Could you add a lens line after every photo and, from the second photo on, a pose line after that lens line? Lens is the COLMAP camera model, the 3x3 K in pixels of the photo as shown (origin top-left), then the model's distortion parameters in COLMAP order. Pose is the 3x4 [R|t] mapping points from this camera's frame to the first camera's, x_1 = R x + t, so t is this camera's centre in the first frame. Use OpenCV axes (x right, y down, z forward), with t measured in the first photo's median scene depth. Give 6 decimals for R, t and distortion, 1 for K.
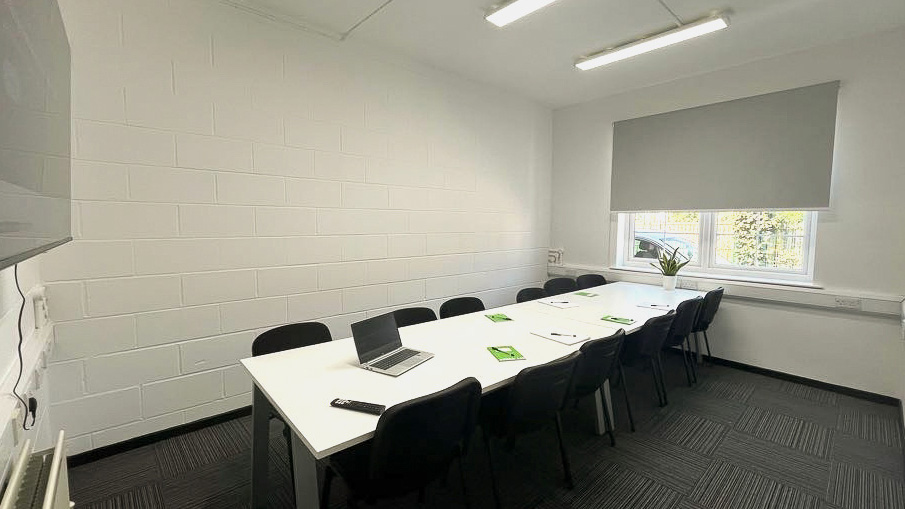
lens RADIAL K [[375.0, 0, 452.5], [0, 375.0, 254.5], [0, 0, 1]] dist [-0.000916, -0.000008]
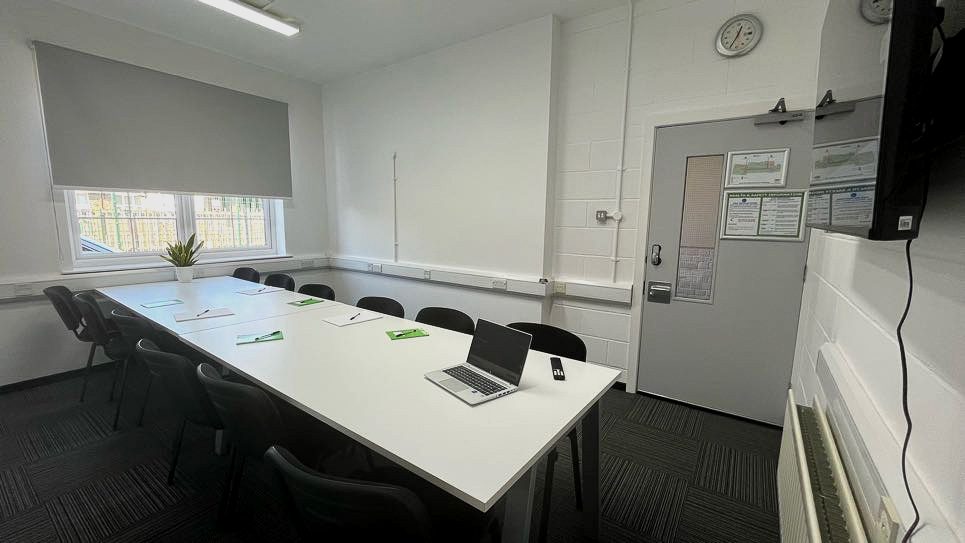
lens RADIAL K [[389.3, 0, 481.7], [0, 389.3, 273.9], [0, 0, 1]] dist [-0.001896, 0.000043]
pose [[-0.222282, -0.145577, 0.964053, -0.556021], [0.073549, 0.983469, 0.165467, -0.033773], [-0.972204, 0.107685, -0.207900, 0.628020]]
